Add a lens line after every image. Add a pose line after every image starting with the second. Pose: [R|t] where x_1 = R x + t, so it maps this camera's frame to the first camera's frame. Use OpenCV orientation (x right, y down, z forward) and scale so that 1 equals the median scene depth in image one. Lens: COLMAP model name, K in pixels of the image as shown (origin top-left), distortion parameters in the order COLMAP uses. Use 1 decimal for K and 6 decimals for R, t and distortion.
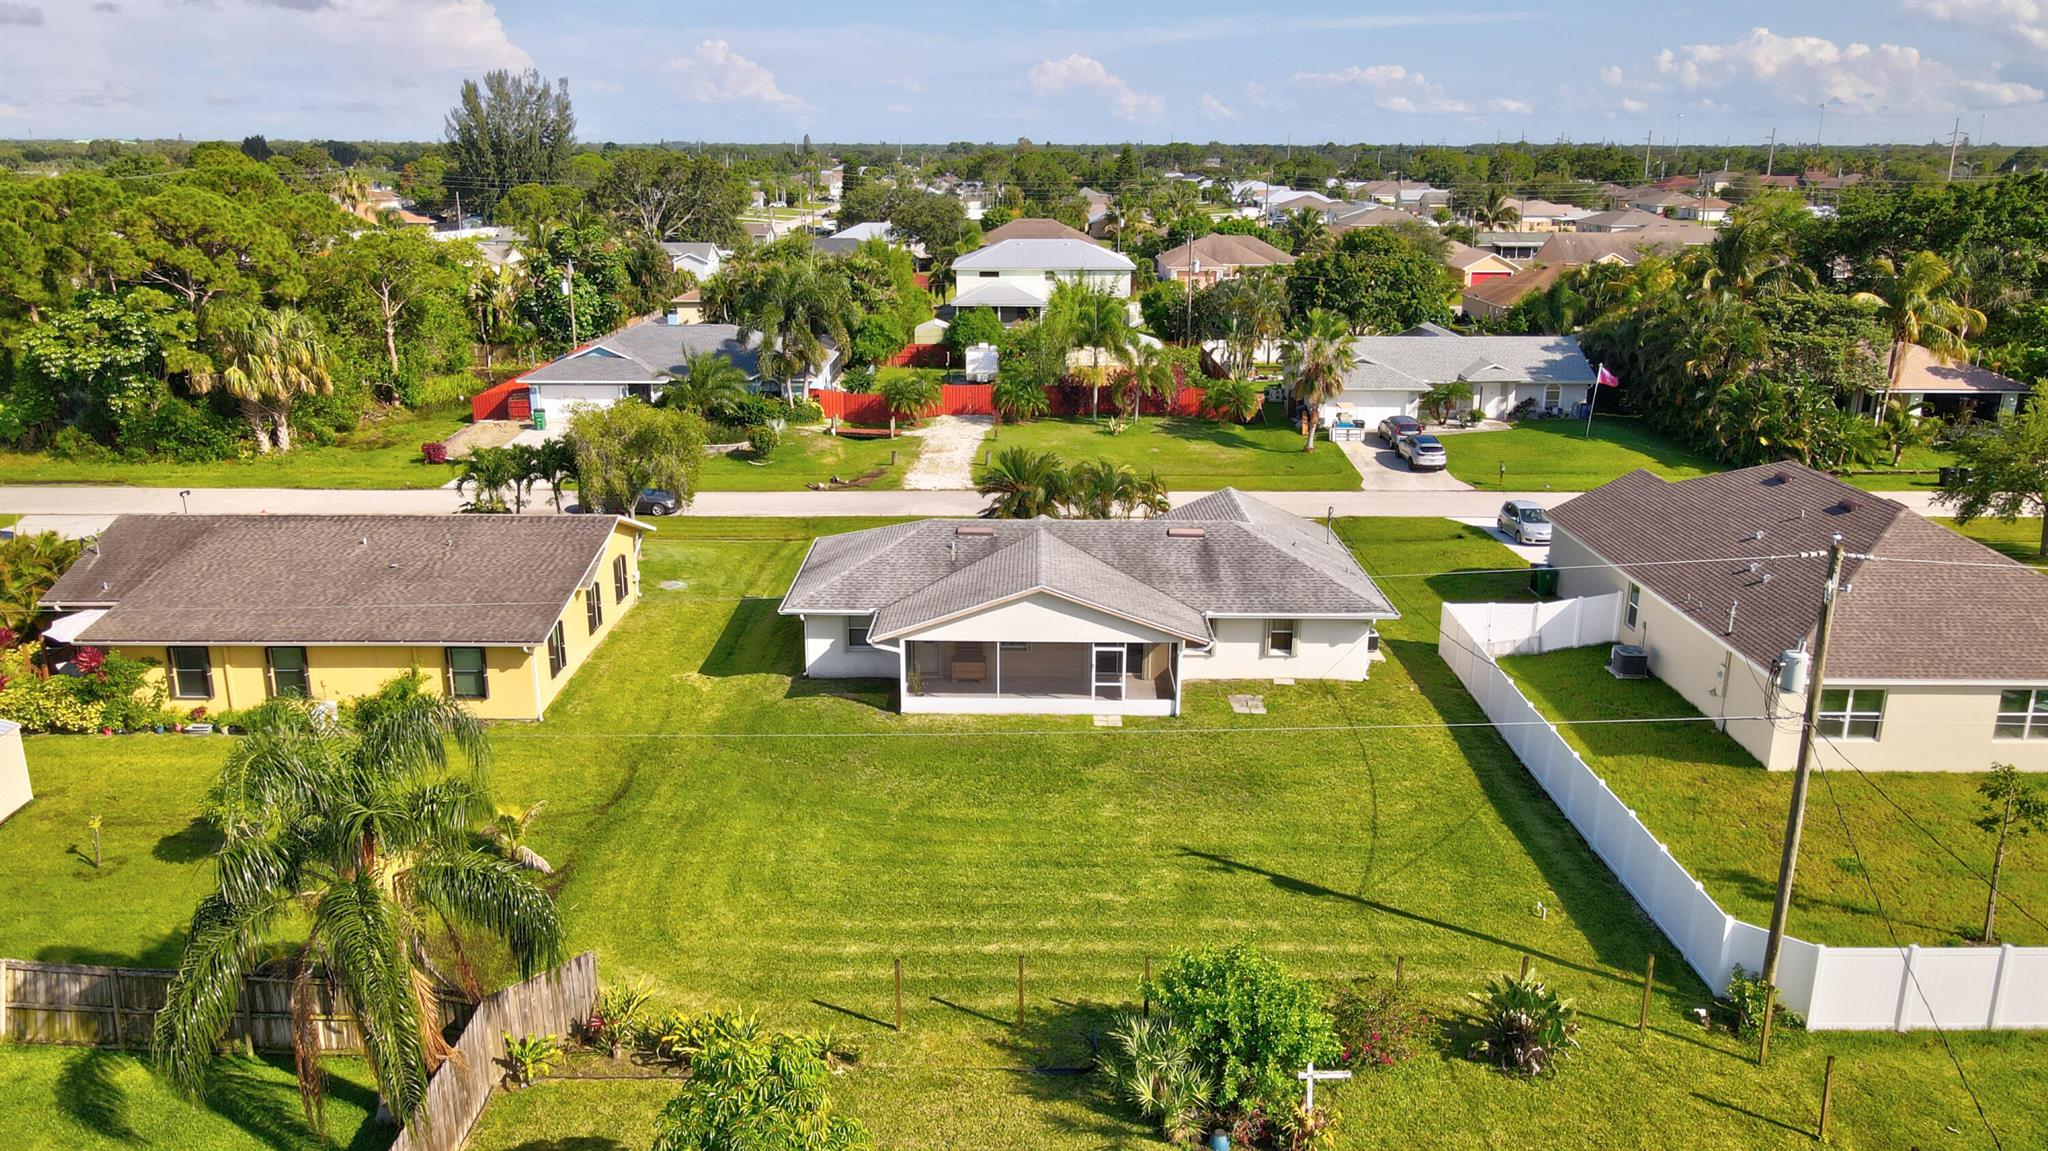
lens RADIAL K [[1526.8, 0, 1024.0], [0, 1526.8, 575.5], [0, 0, 1]] dist [-0.004828, 0.035184]
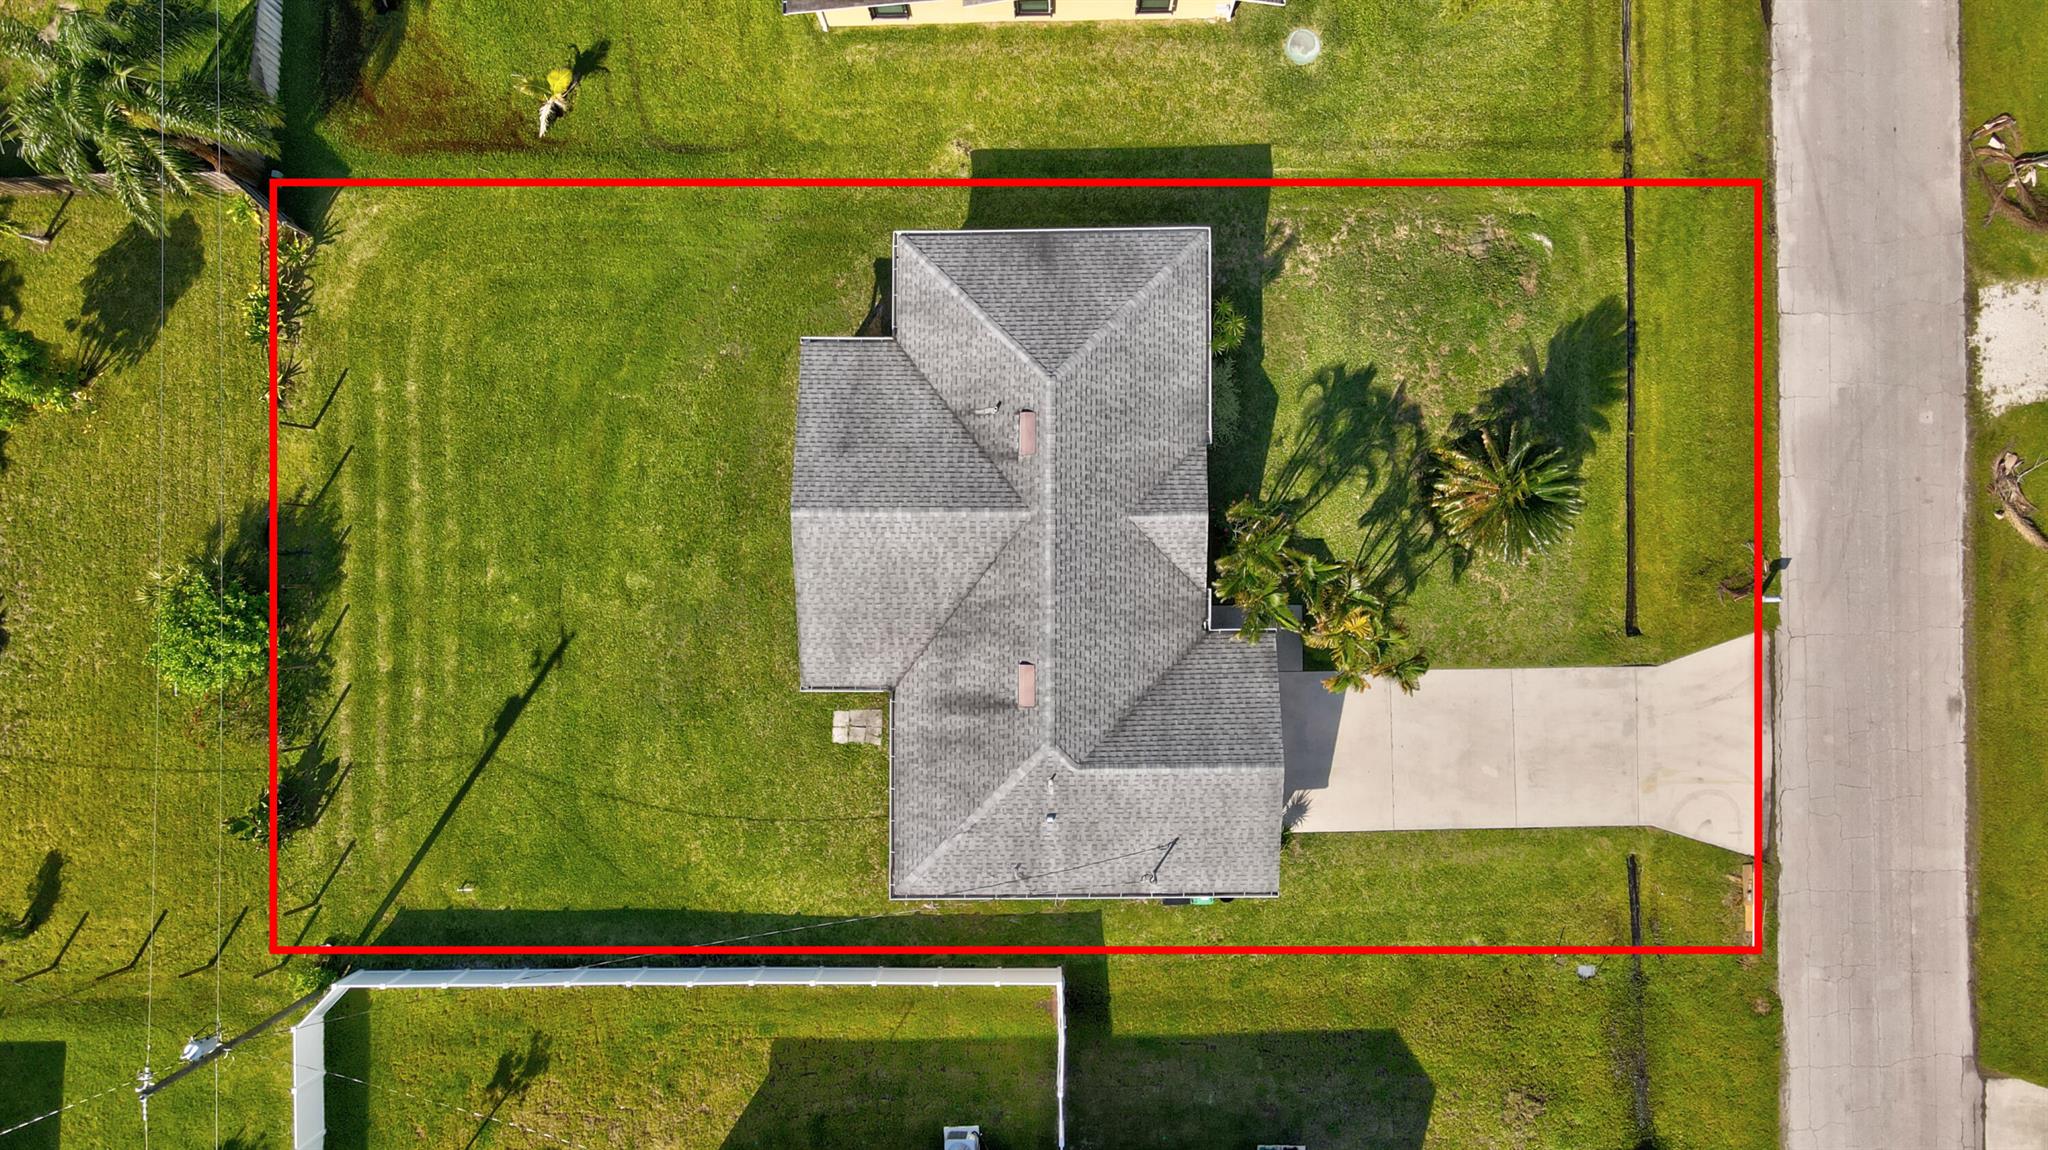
lens RADIAL K [[1521.3, 0, 1024.0], [0, 1521.3, 575.0], [0, 0, 1]] dist [0.001992, 0.035086]
pose [[0.007795, 0.999967, -0.002408, 0.049577], [-0.248501, 0.004270, 0.968622, -0.896857], [0.968600, -0.006952, 0.248526, 0.847612]]
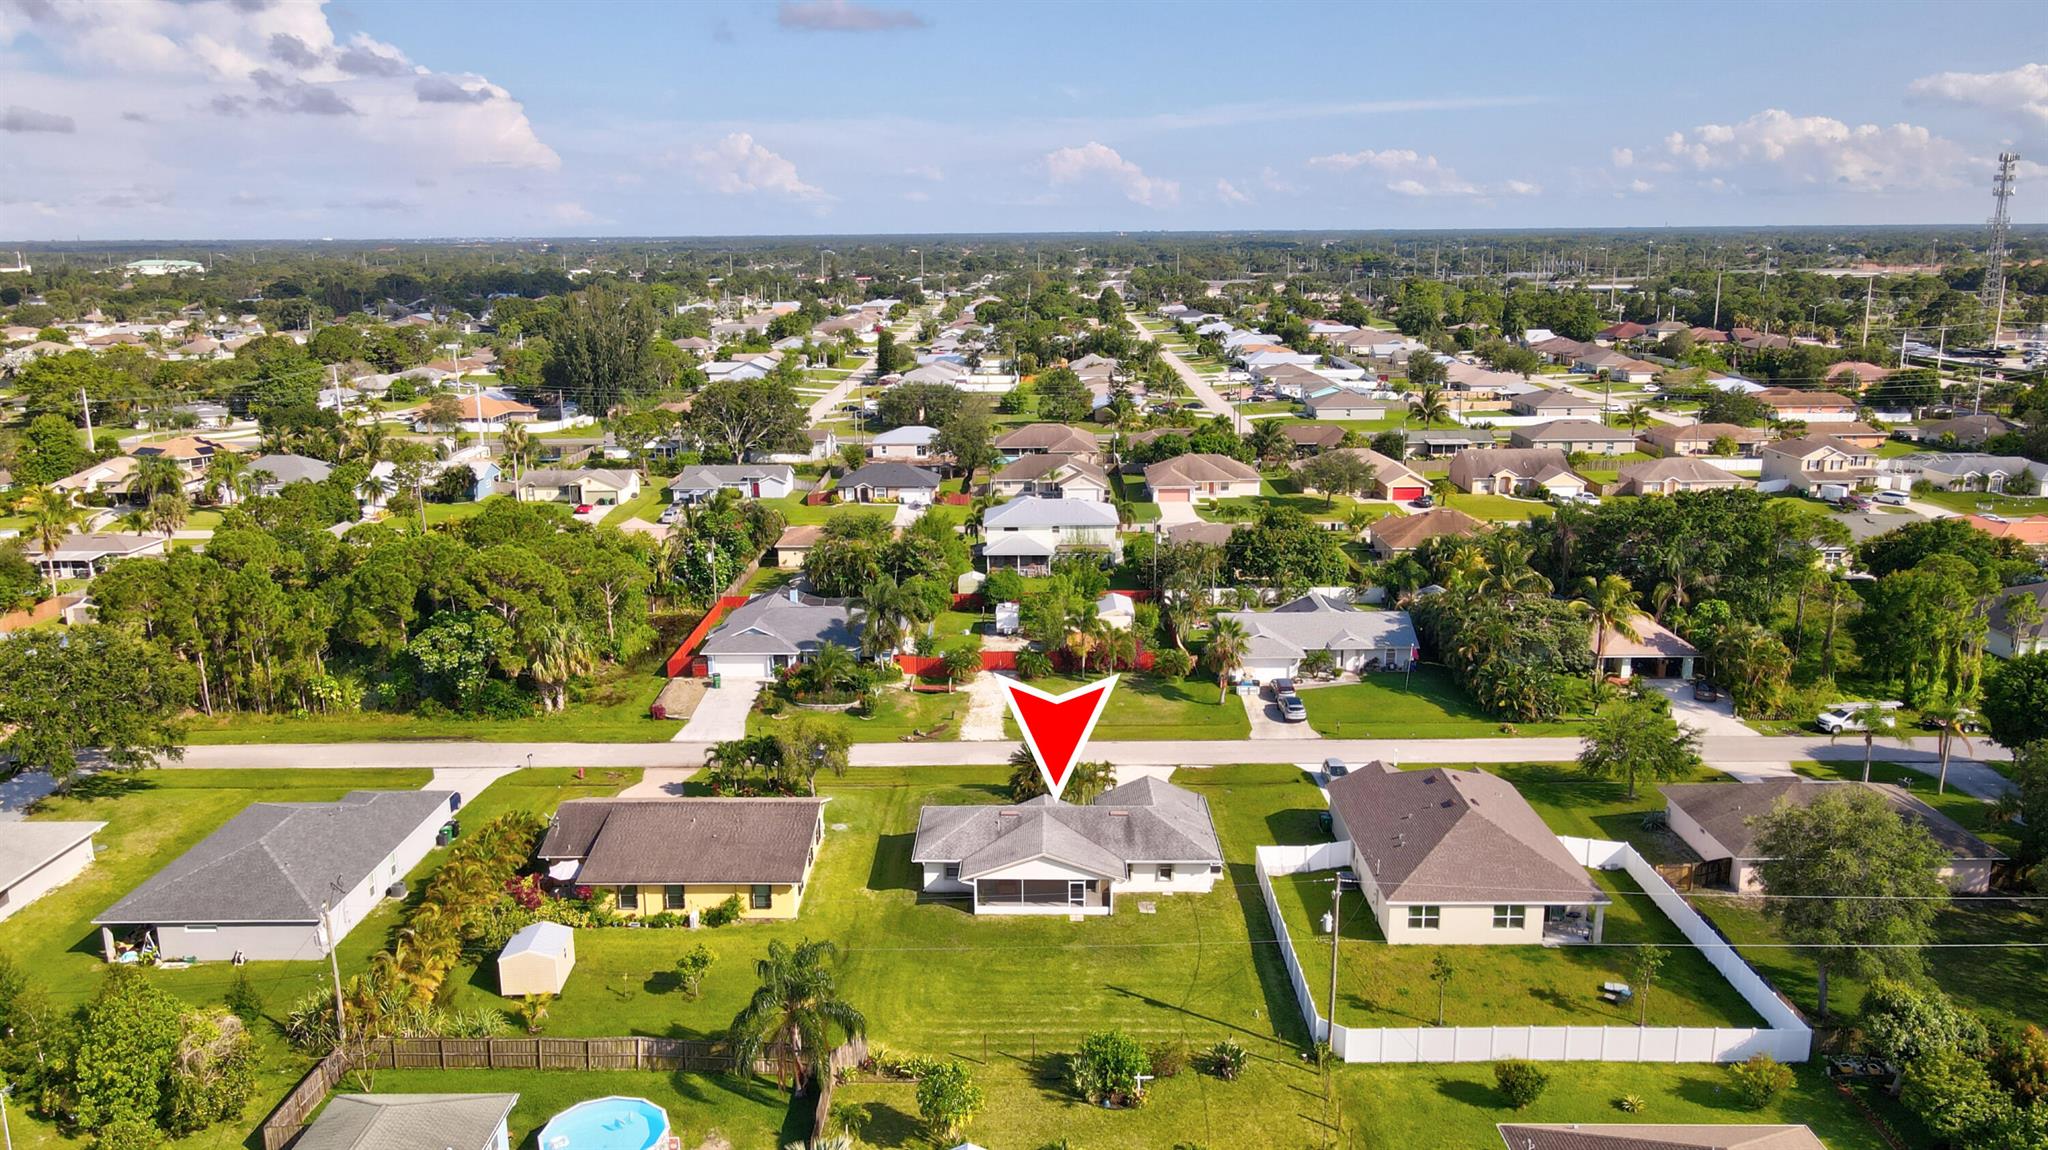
lens RADIAL K [[1526.8, 0, 1024.0], [0, 1526.8, 575.0], [0, 0, 1]] dist [-0.004828, 0.035184]
pose [[0.999901, -0.008001, -0.011595, 0.011553], [0.007375, 0.998561, -0.053112, -0.242954], [0.012003, 0.053021, 0.998521, -1.011134]]
